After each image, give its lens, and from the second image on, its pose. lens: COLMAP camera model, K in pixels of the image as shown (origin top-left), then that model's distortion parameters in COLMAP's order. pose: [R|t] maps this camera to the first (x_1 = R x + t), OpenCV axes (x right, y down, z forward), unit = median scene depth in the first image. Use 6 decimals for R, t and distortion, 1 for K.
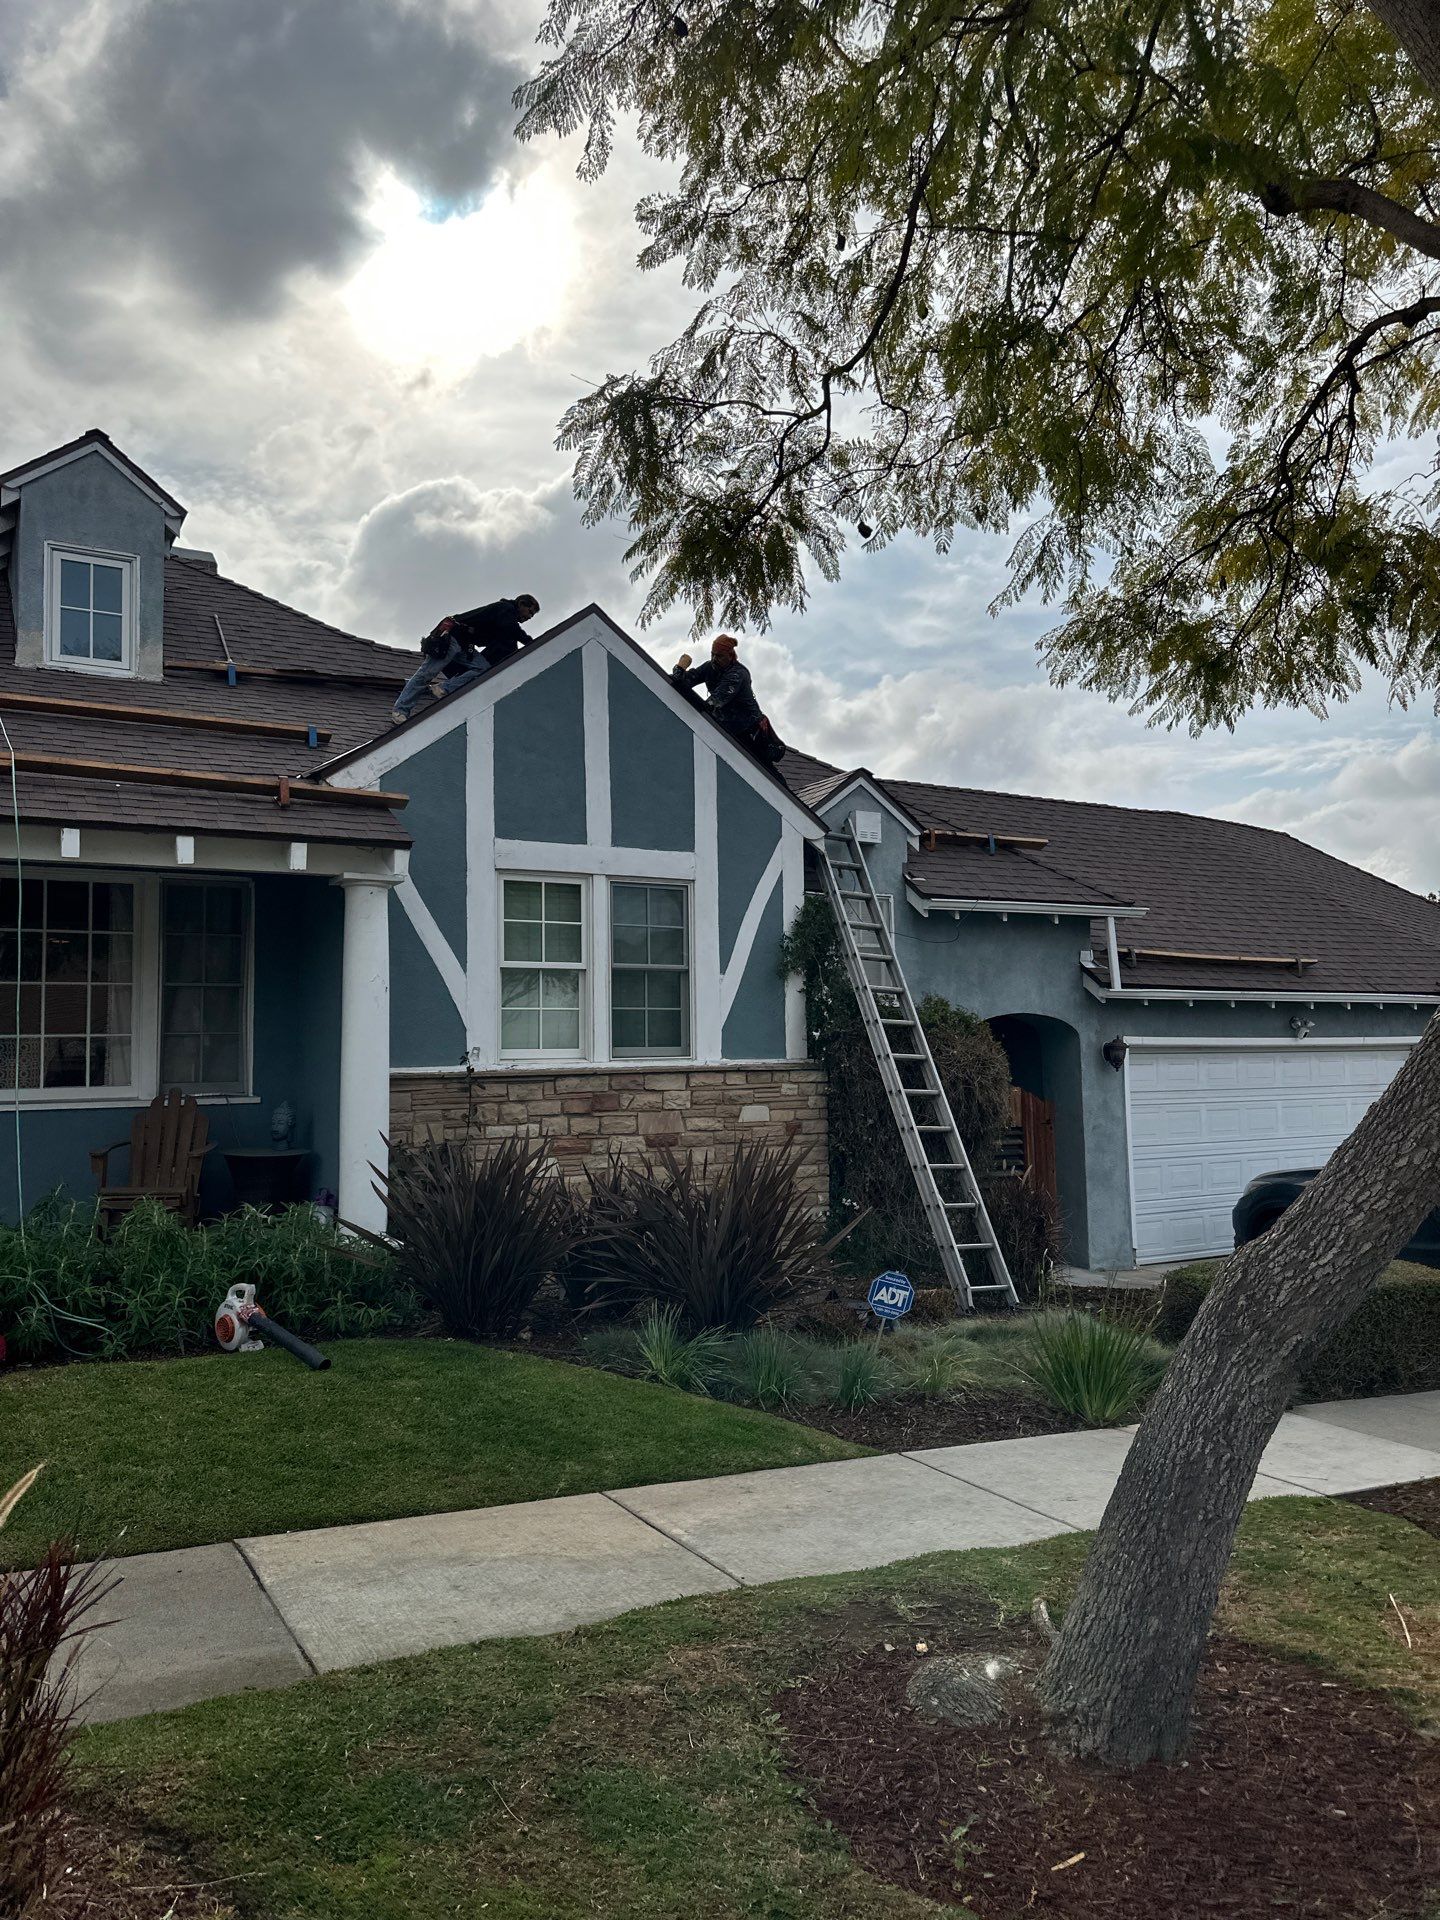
lens RADIAL K [[1333.1, 0, 727.7], [0, 1333.1, 959.1], [0, 0, 1]] dist [0.162423, -0.287664]
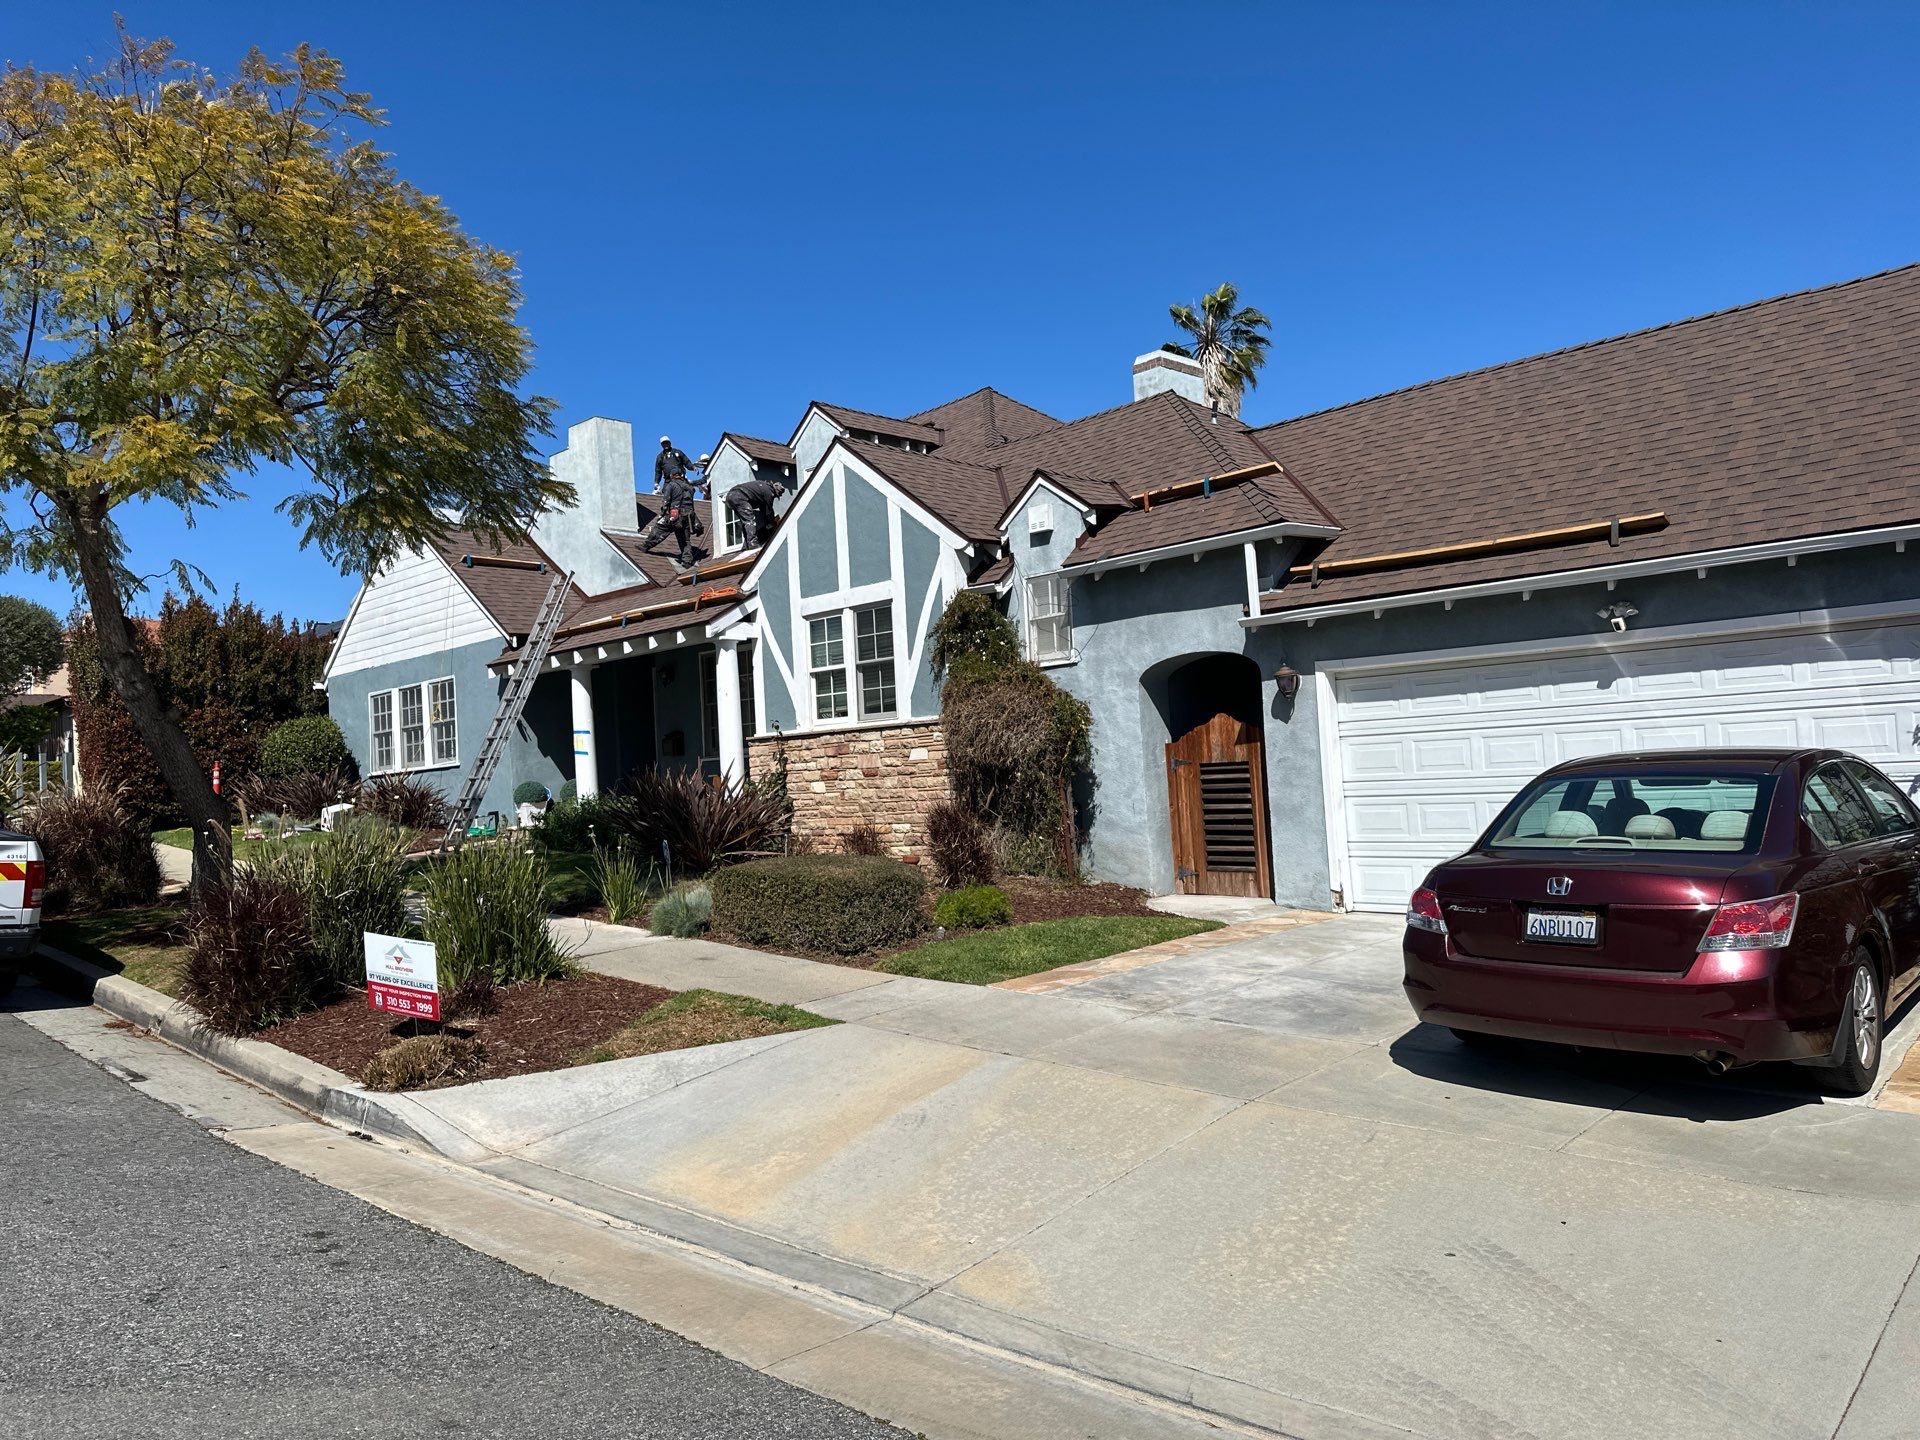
lens RADIAL K [[1333.1, 0, 950.5], [0, 1333.1, 719.2], [0, 0, 1]] dist [0.162423, -0.287664]
pose [[0.264911, -0.038493, -0.963504, 1.482295], [0.120965, 0.992636, -0.006398, 0.095521], [0.956655, -0.114855, 0.267616, 0.678813]]
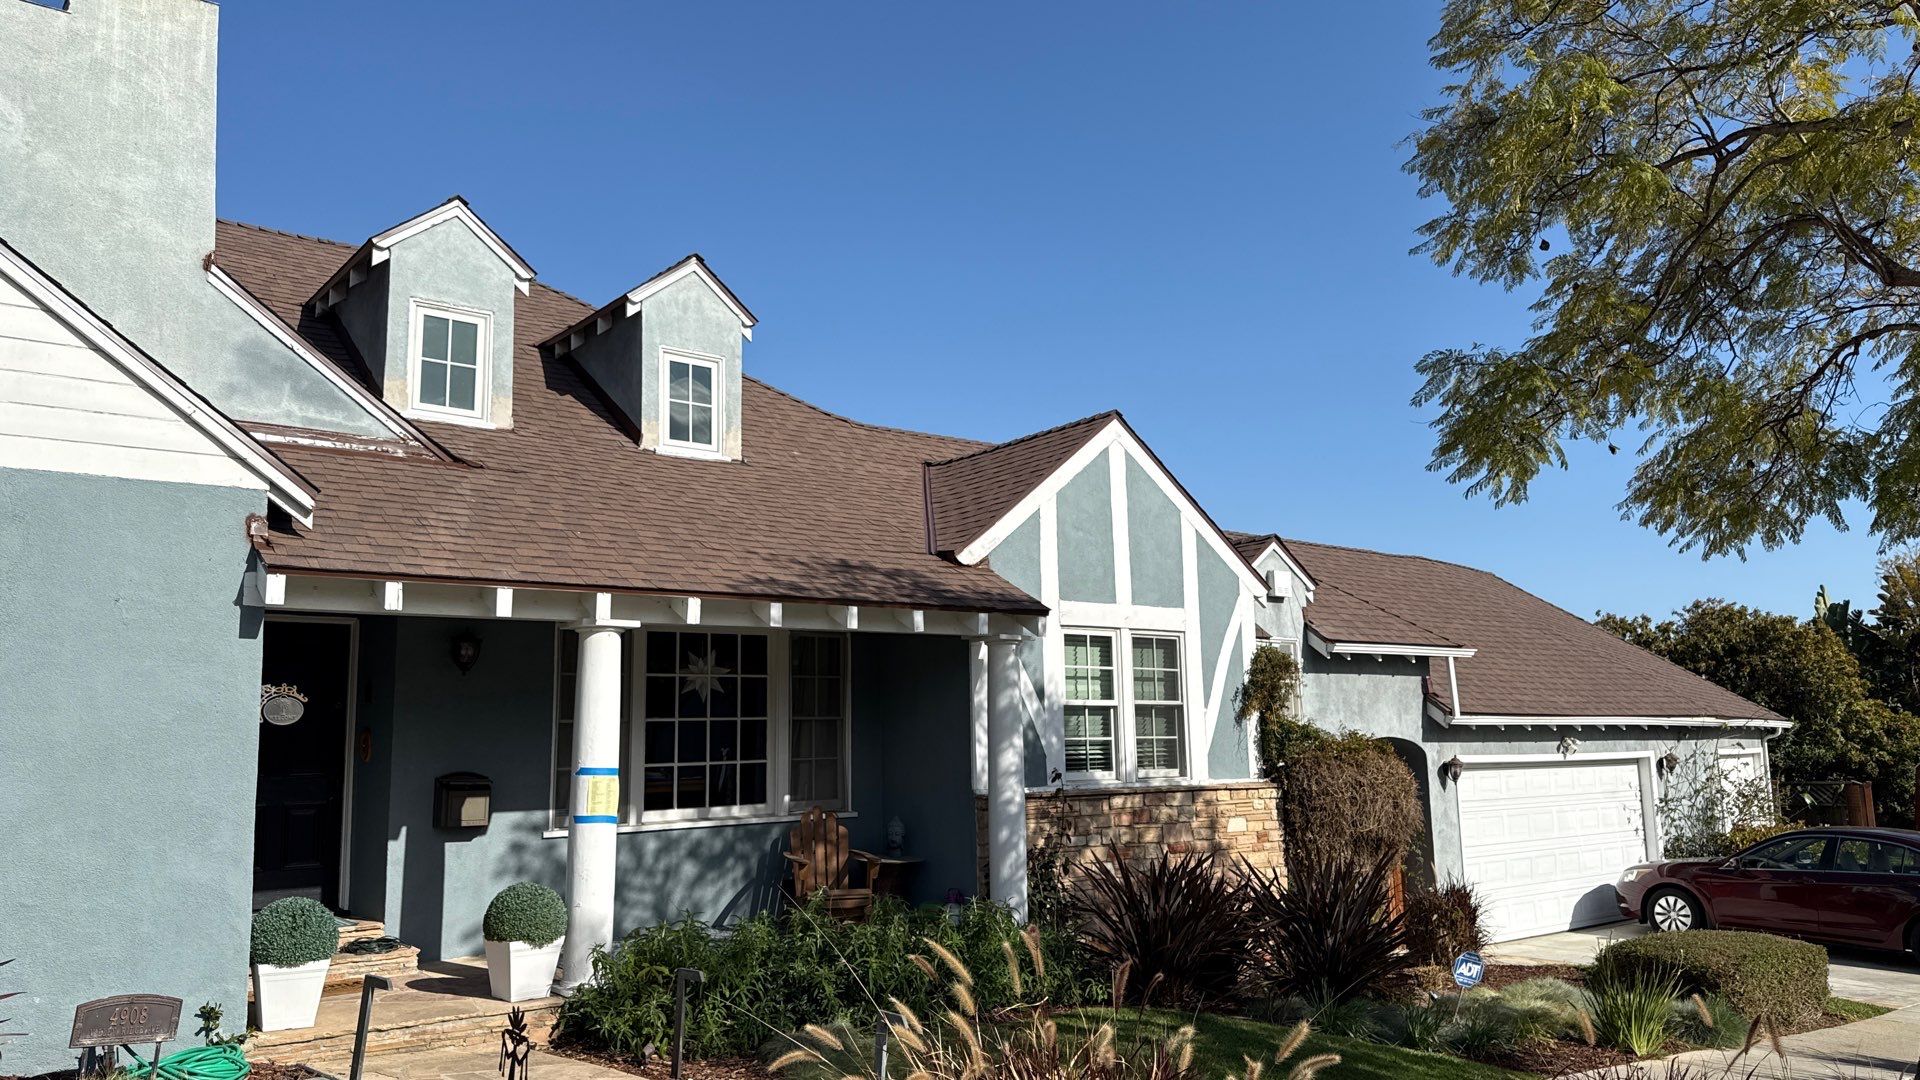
lens RADIAL K [[1329.8, 0, 960.0], [0, 1329.8, 540.0], [0, 0, 1]] dist [0.090337, -0.118344]
pose [[0.990665, 0.018334, 0.135080, -0.416222], [-0.006703, 0.996267, -0.086066, -0.037559], [-0.136153, 0.084357, 0.987090, -0.200311]]
